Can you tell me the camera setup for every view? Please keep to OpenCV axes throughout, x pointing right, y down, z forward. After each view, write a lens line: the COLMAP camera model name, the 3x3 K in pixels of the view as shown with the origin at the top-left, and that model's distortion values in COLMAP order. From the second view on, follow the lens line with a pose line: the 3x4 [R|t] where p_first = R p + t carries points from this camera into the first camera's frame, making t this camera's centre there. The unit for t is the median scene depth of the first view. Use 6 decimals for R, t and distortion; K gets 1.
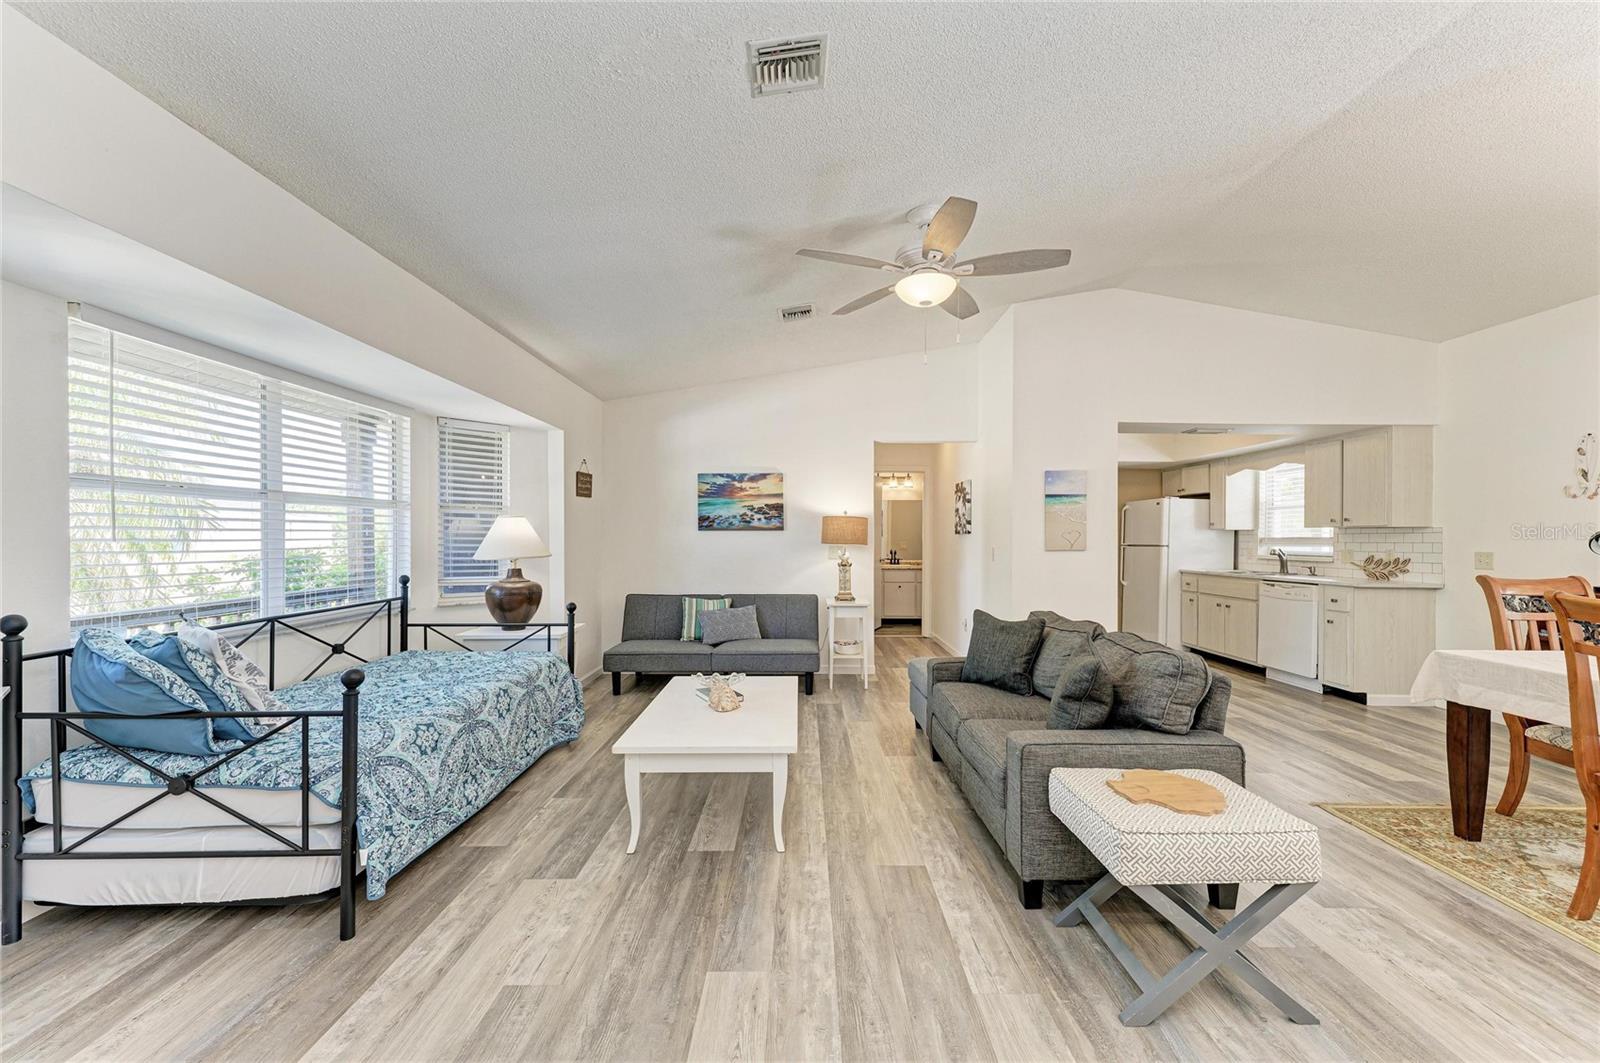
lens RADIAL K [[638.4, 0, 802.5], [0, 638.4, 538.0], [0, 0, 1]] dist [0.024935, -0.007320]
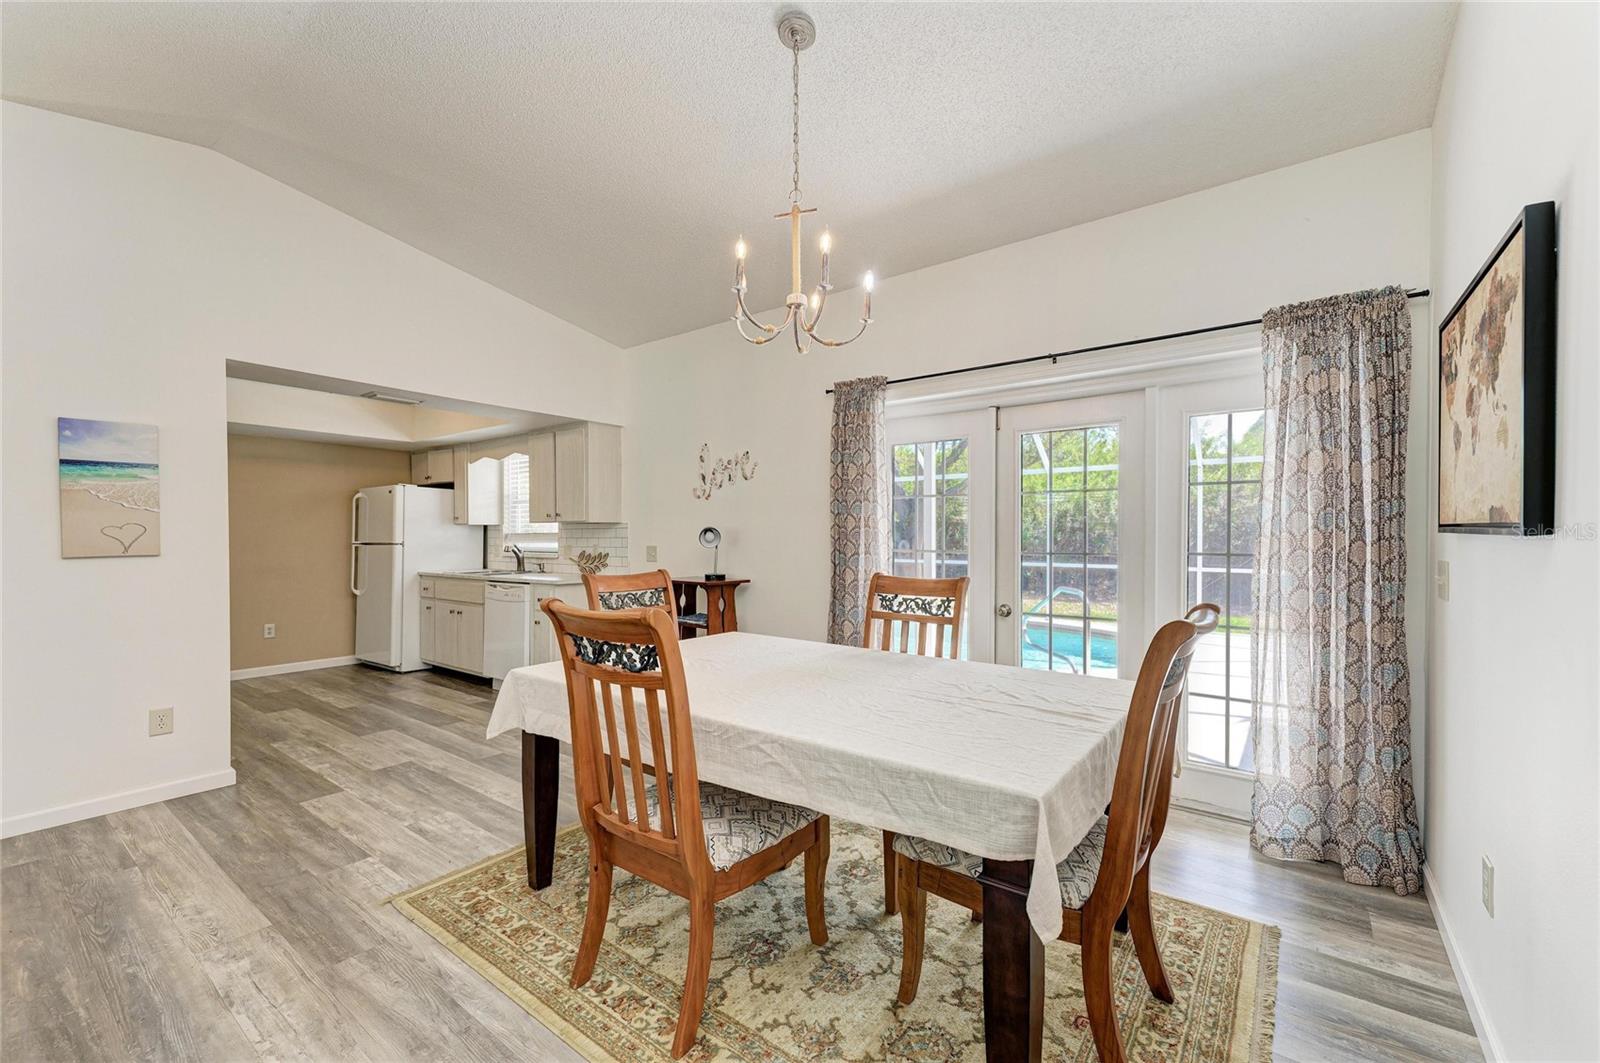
lens RADIAL K [[653.9, 0, 817.8], [0, 653.9, 539.1], [0, 0, 1]] dist [0.012980, -0.000359]
pose [[0.596109, -0.011838, 0.802816, 0.310613], [0.005193, 0.999927, 0.010889, -0.000250], [-0.802887, -0.002322, 0.596127, 0.109180]]
